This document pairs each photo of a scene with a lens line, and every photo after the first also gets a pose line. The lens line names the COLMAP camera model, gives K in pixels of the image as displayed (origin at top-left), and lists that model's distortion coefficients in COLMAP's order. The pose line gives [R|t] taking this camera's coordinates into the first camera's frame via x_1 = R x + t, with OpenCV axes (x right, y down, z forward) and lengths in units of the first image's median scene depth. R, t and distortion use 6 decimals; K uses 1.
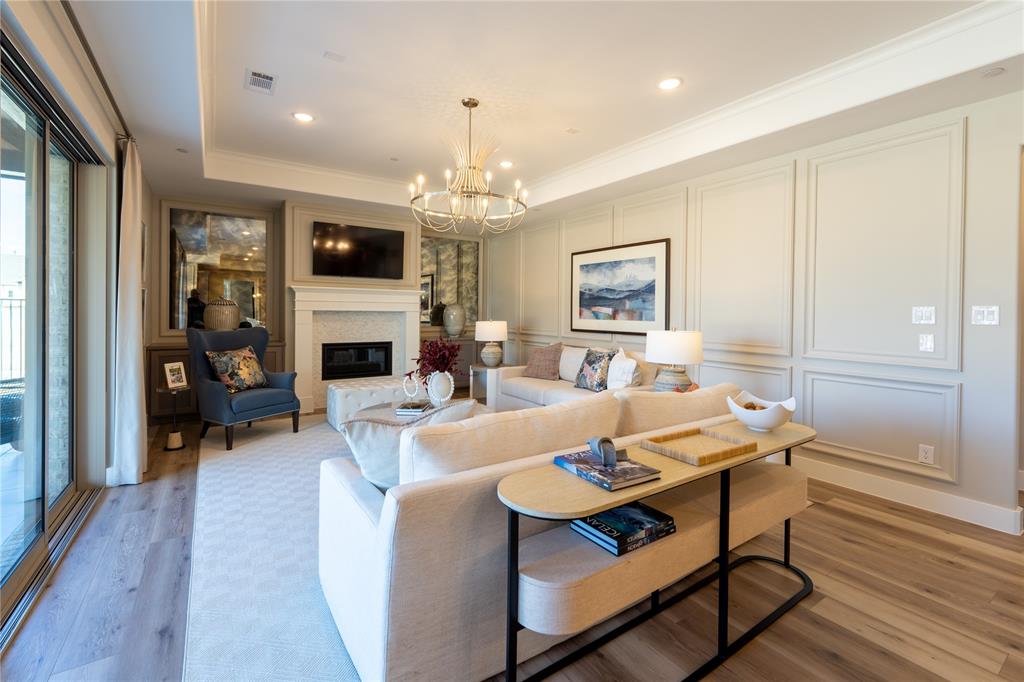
lens RADIAL K [[447.4, 0, 510.4], [0, 447.4, 312.6], [0, 0, 1]] dist [0.000202, -0.000460]
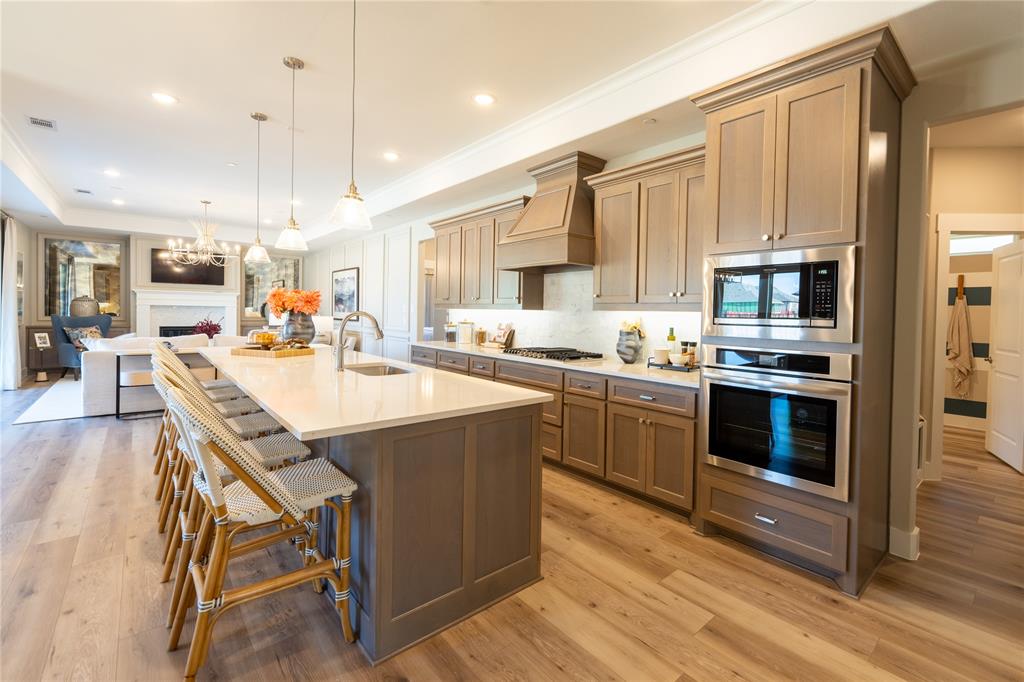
lens RADIAL K [[446.3, 0, 548.4], [0, 446.3, 318.7], [0, 0, 1]] dist [0.001194, -0.000580]
pose [[0.988865, 0.005338, 0.148722, 0.794209], [-0.007451, 0.999879, 0.013650, 0.012847], [-0.148631, -0.014606, 0.988785, -0.855905]]
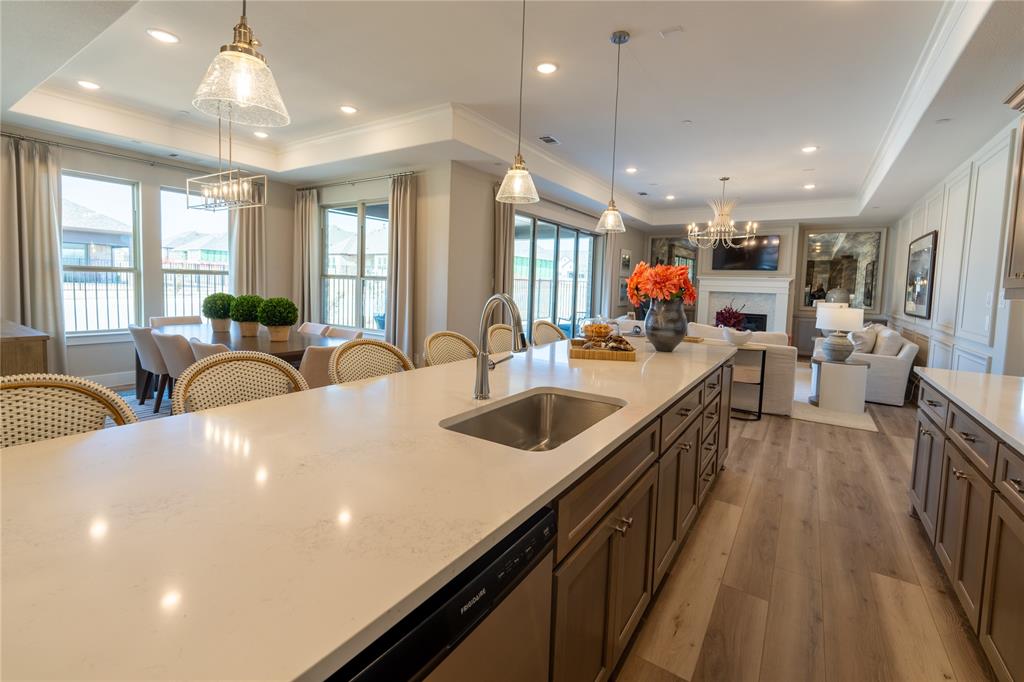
lens RADIAL K [[447.4, 0, 510.4], [0, 447.4, 312.6], [0, 0, 1]] dist [0.000202, -0.000460]
pose [[0.381689, 0.061983, -0.922210, 0.918672], [-0.031094, 0.998045, 0.054211, 0.009063], [0.923768, 0.007983, 0.382871, -0.367058]]
